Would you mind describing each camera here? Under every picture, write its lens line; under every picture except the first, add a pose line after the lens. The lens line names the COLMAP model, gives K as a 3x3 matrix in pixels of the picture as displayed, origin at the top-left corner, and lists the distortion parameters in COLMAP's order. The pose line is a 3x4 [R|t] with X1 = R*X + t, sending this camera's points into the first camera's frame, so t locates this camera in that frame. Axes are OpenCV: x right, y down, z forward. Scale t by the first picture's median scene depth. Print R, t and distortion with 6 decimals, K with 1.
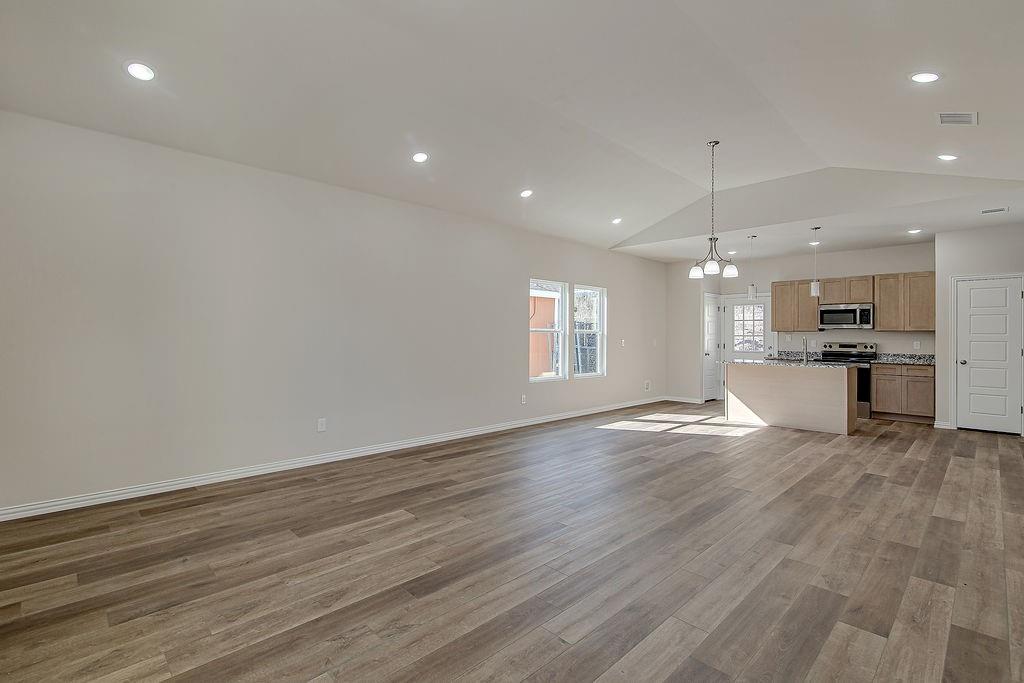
lens RADIAL K [[468.6, 0, 509.2], [0, 468.6, 333.7], [0, 0, 1]] dist [-0.009340, 0.000040]
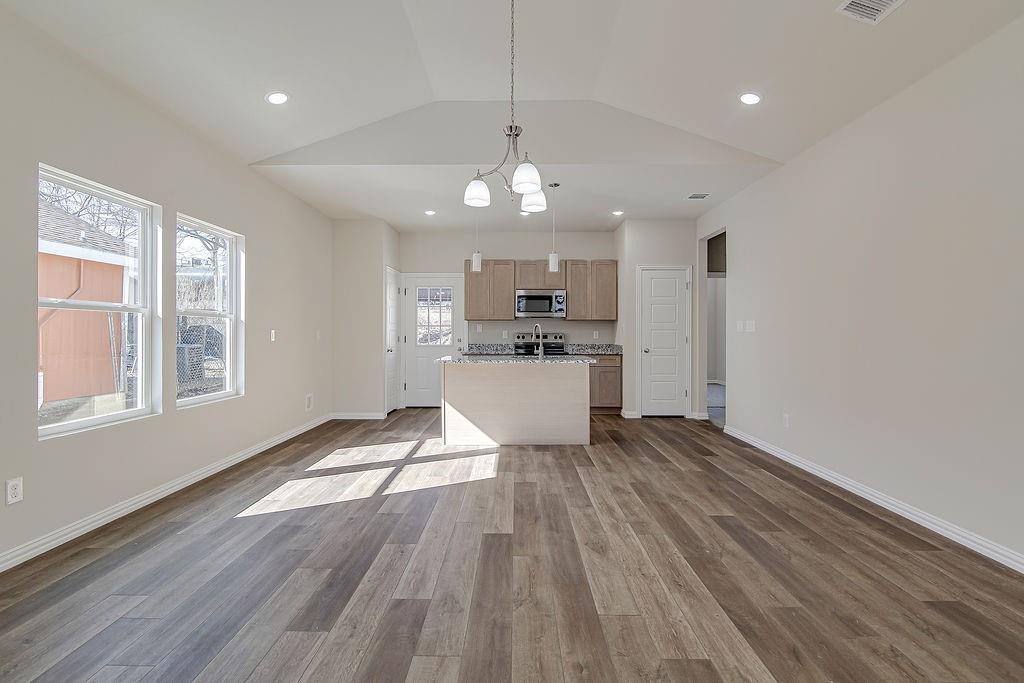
lens RADIAL K [[468.6, 0, 509.2], [0, 468.6, 333.7], [0, 0, 1]] dist [-0.009340, 0.000040]
pose [[0.704749, -0.006120, 0.709431, 0.044976], [0.001119, 0.999971, 0.007514, 0.015675], [-0.709456, -0.004502, 0.704735, 0.462277]]
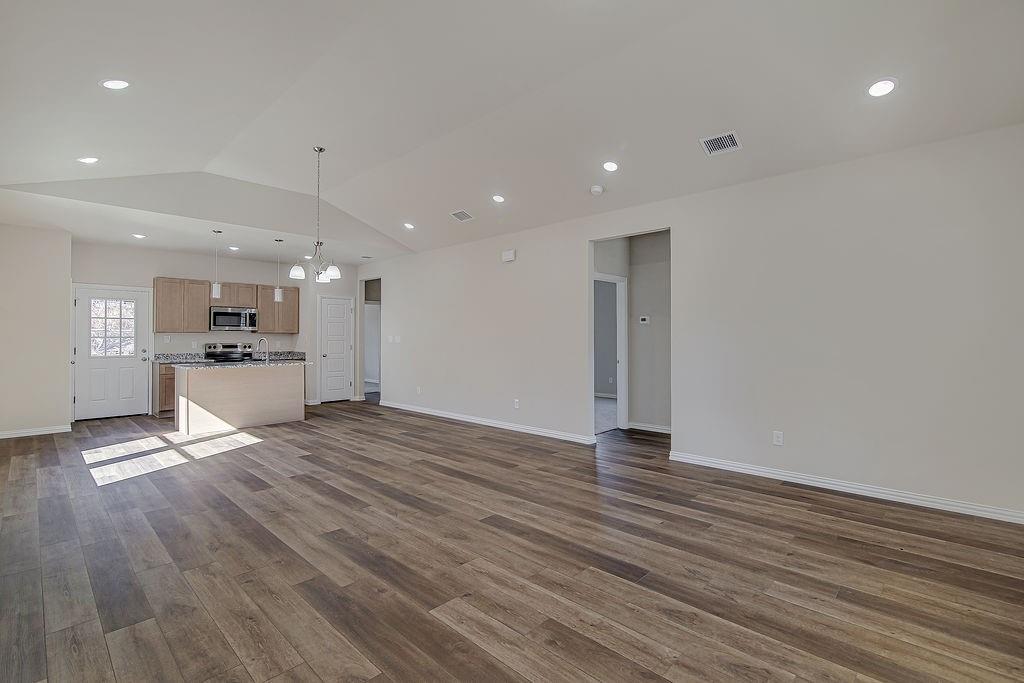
lens RADIAL K [[468.6, 0, 509.2], [0, 468.6, 333.7], [0, 0, 1]] dist [-0.009340, 0.000040]
pose [[-0.033206, 0.003206, 0.999443, -0.432598], [-0.003862, 0.999987, -0.003336, -0.002194], [-0.999441, -0.003971, -0.033193, 0.451581]]
